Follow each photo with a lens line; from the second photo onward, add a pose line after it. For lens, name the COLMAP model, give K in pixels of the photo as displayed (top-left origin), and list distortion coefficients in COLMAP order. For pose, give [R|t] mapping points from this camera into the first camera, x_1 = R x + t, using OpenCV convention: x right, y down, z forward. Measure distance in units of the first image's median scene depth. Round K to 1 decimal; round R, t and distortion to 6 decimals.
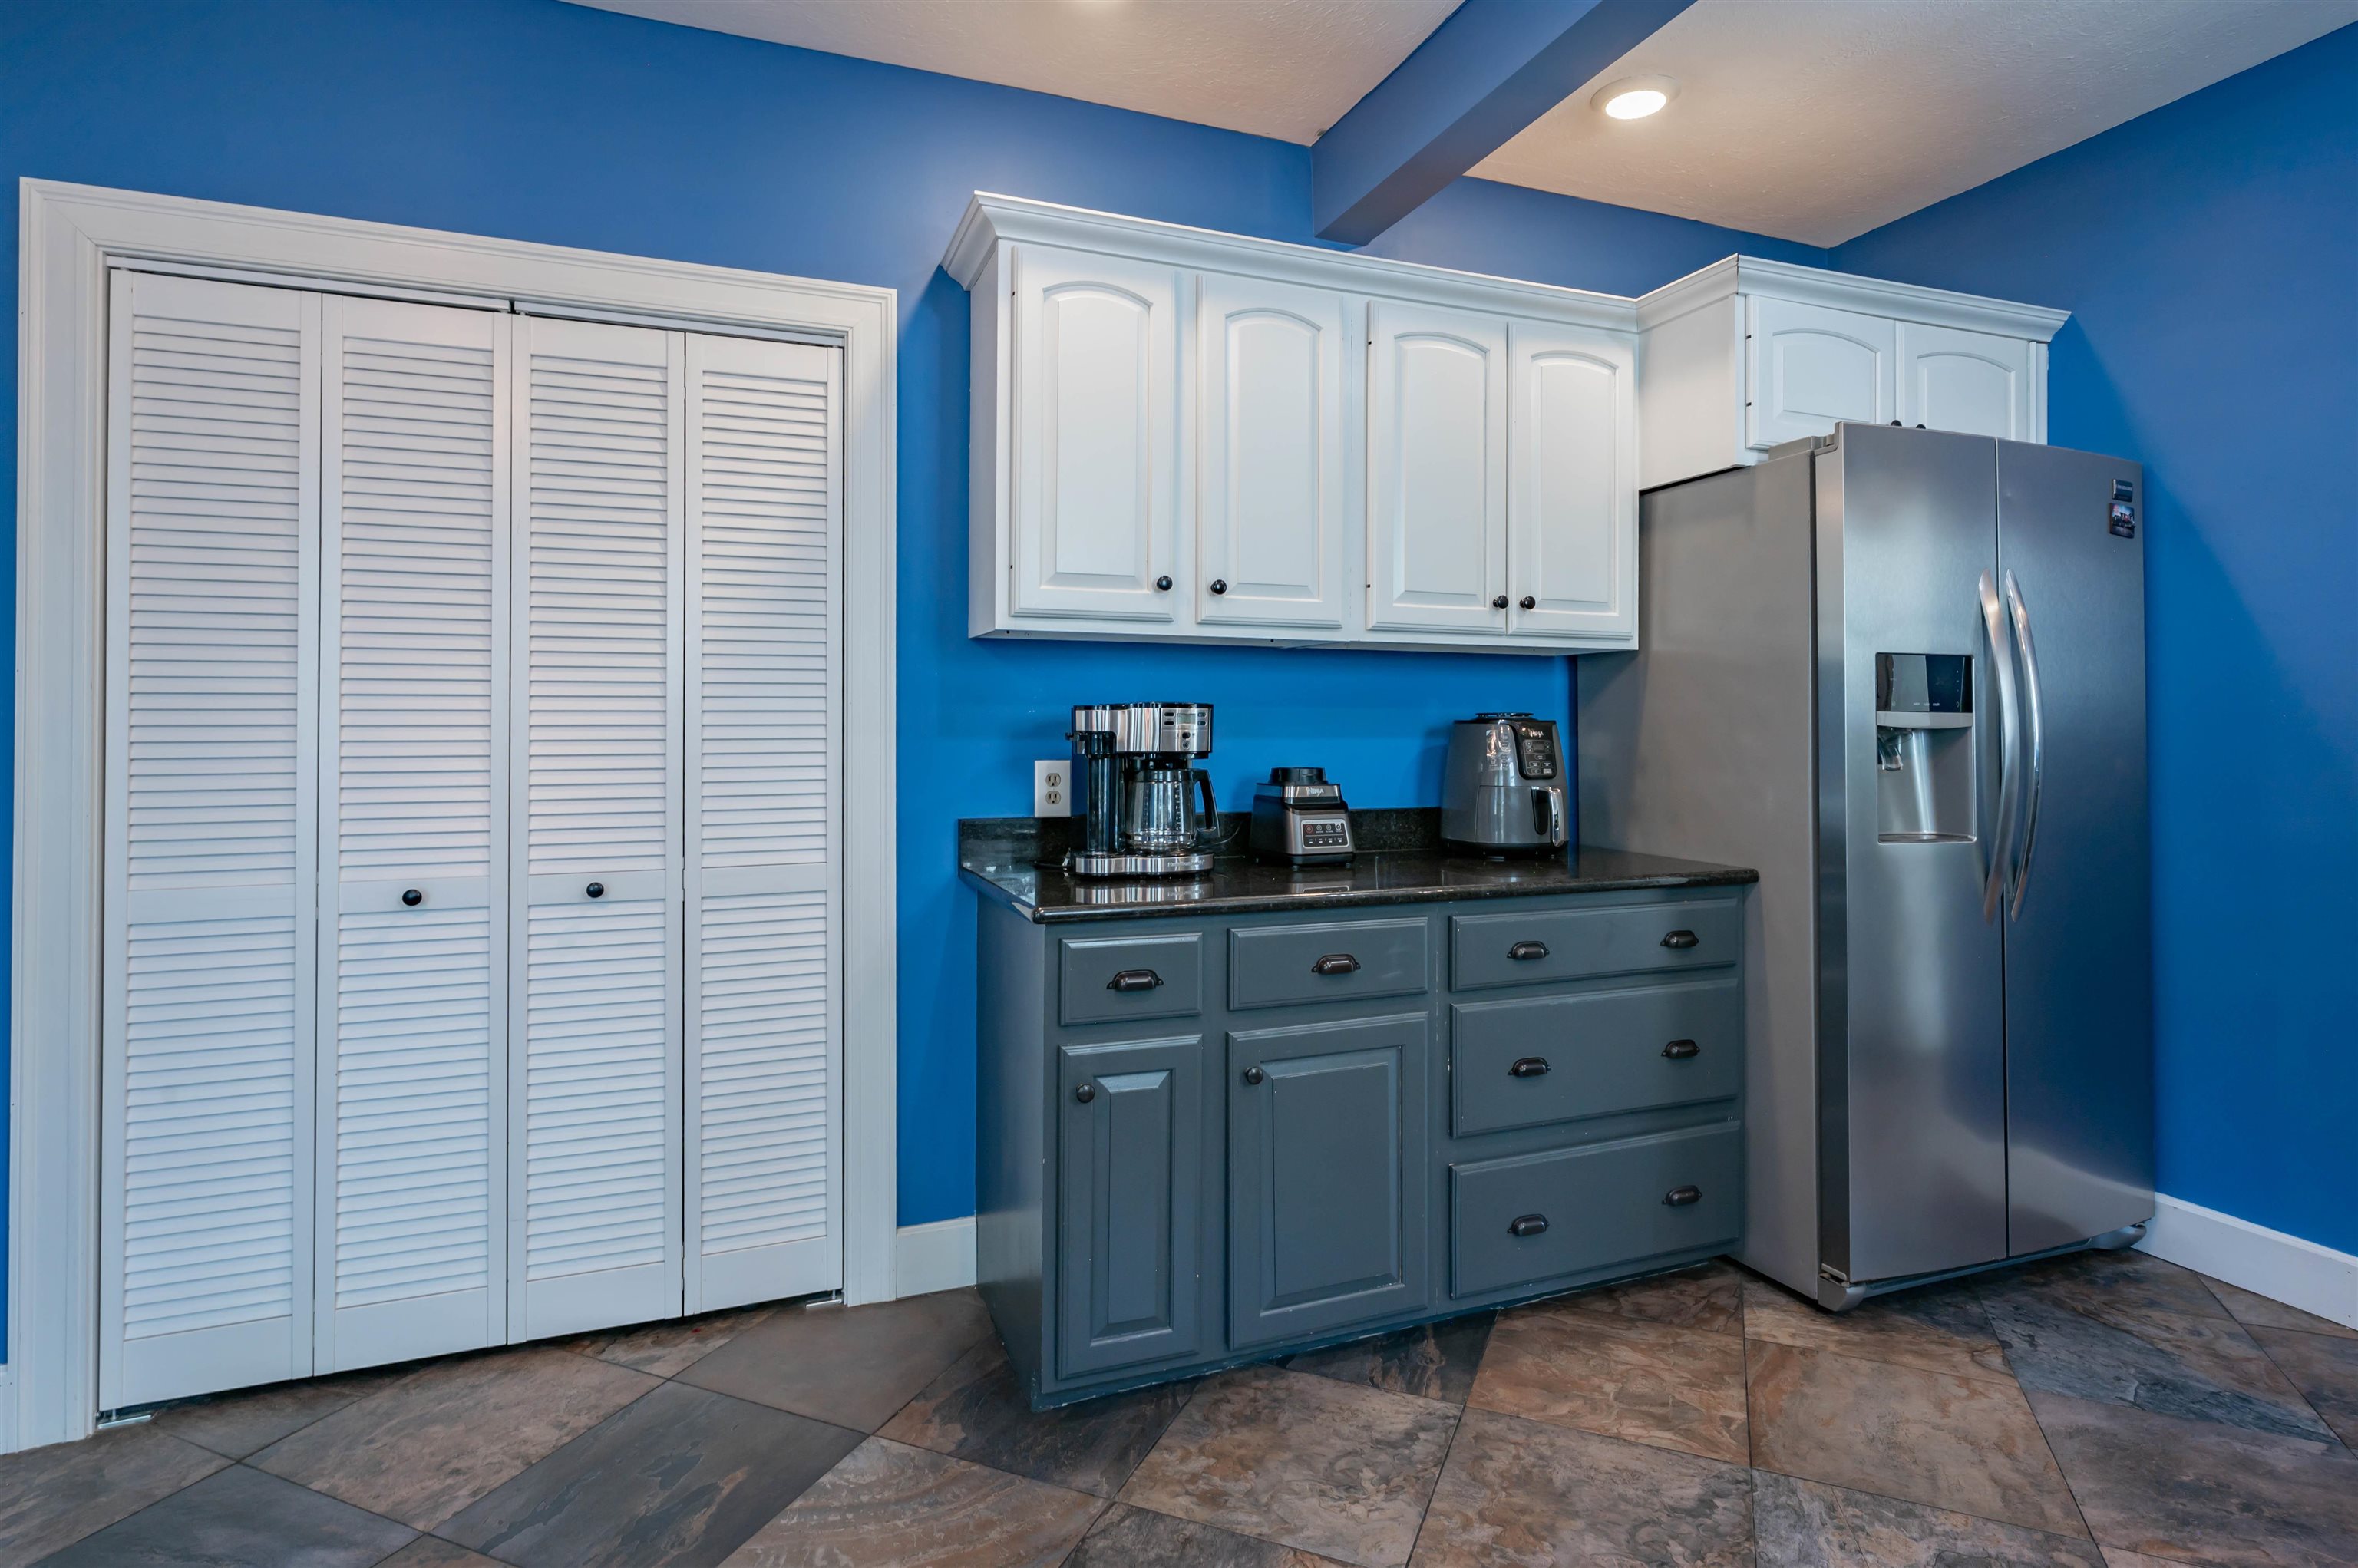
lens RADIAL K [[1196.4, 0, 1174.9], [0, 1196.4, 713.3], [0, 0, 1]] dist [0.000368, -0.000060]
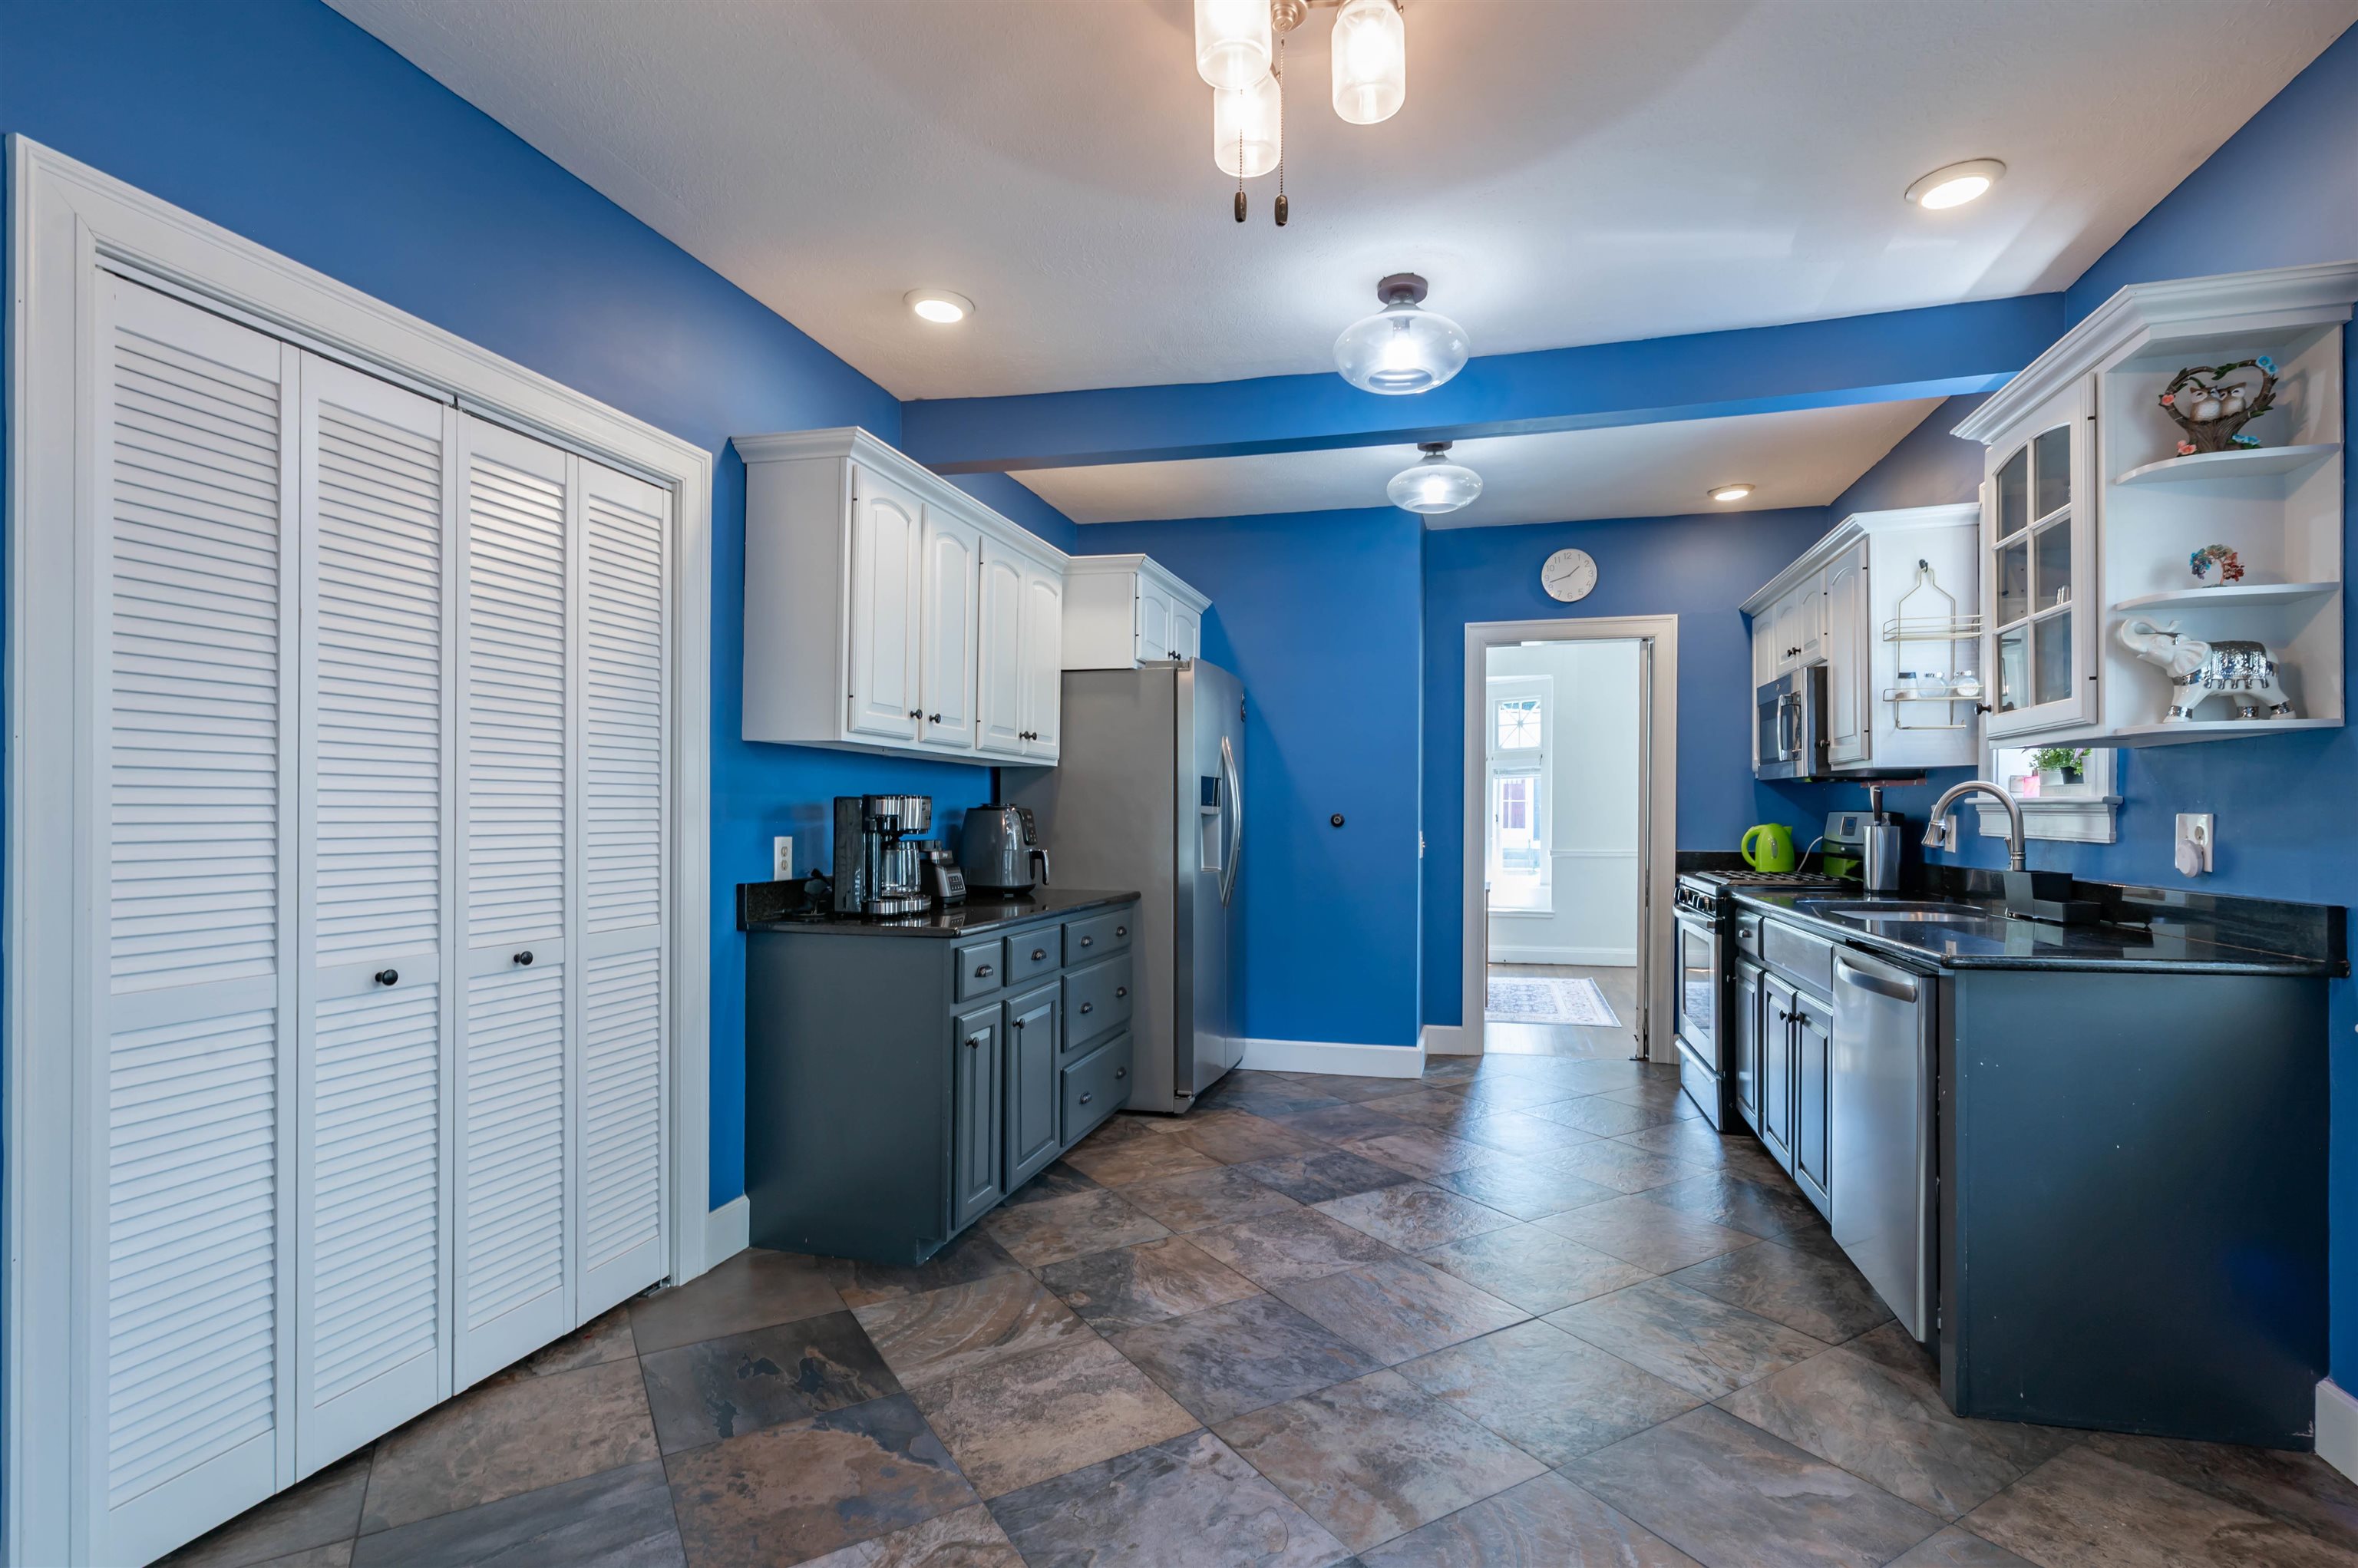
lens RADIAL K [[1147.9, 0, 1187.7], [0, 1147.9, 818.8], [0, 0, 1]] dist [-0.001337, -0.000354]
pose [[0.589184, 0.001645, 0.807997, -0.956467], [-0.015764, 0.999831, 0.009459, 0.001471], [-0.807845, -0.018310, 0.589110, -0.100191]]
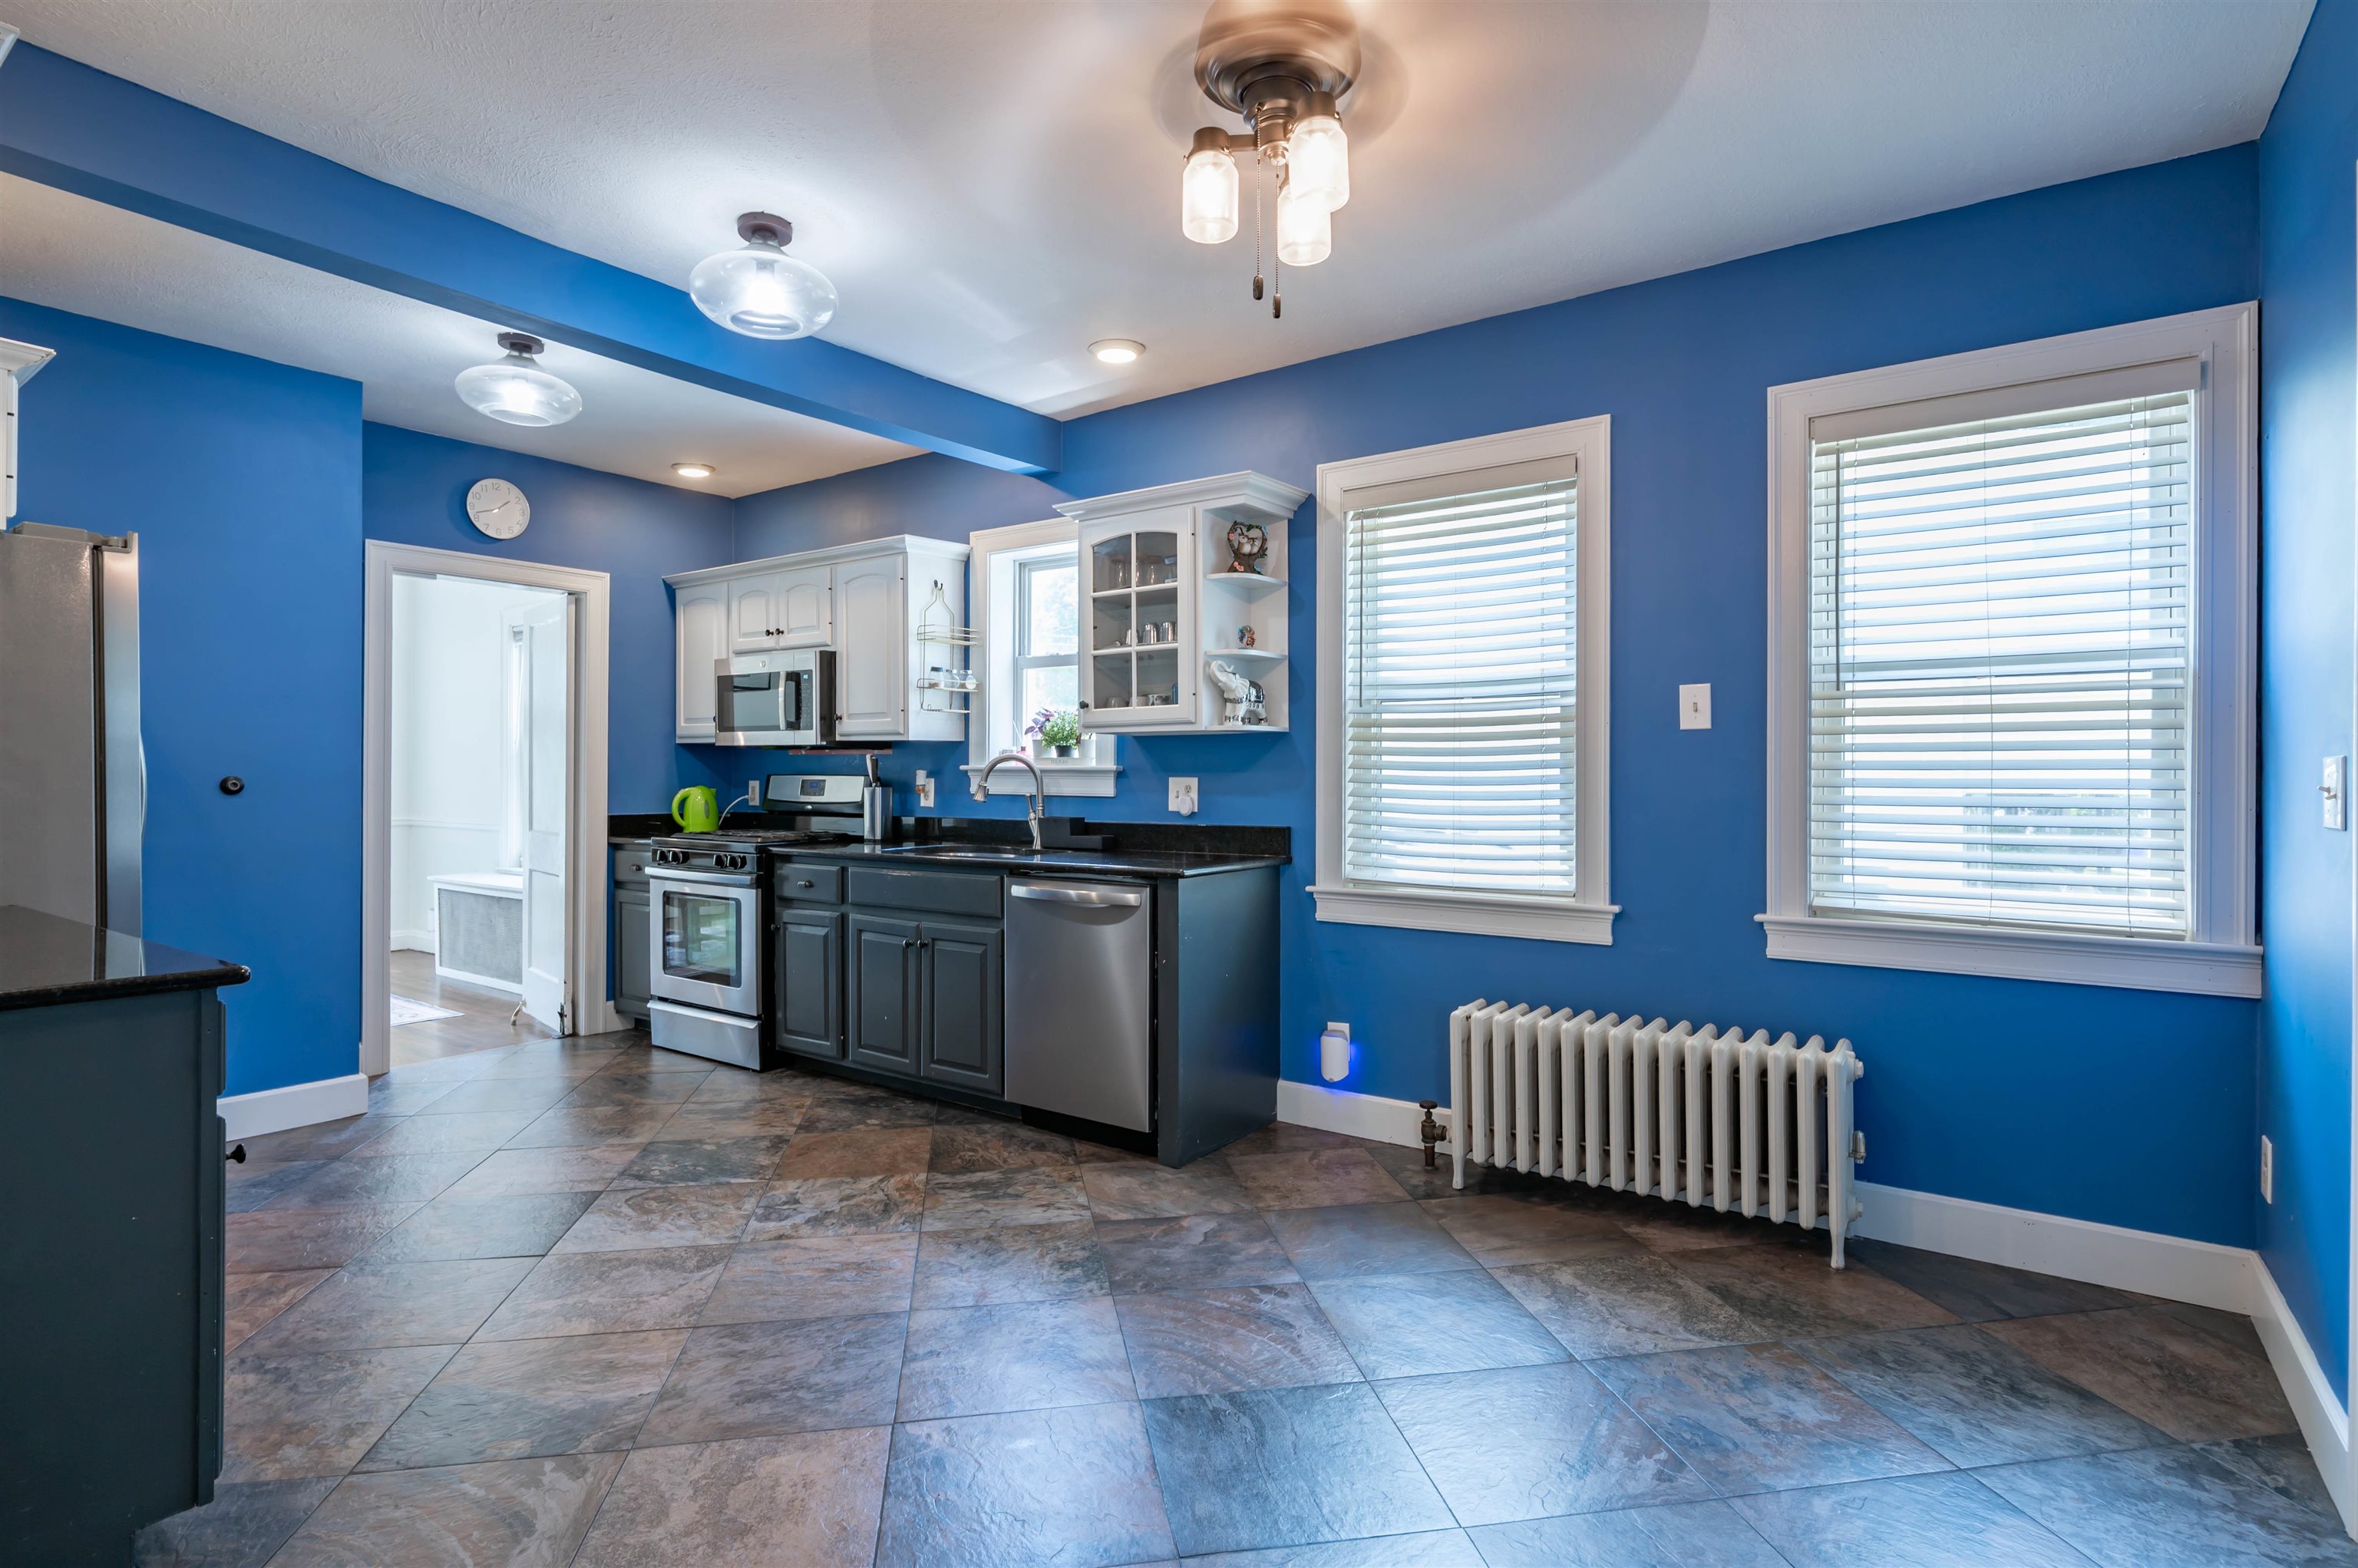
lens RADIAL K [[1183.2, 0, 1179.0], [0, 1183.2, 784.0], [0, 0, 1]] dist [-0.000851, -0.000010]
pose [[-0.544437, -0.000733, 0.838801, -1.077653], [-0.012086, 0.999903, -0.006970, 0.014411], [-0.838714, -0.013932, -0.544393, 0.746119]]
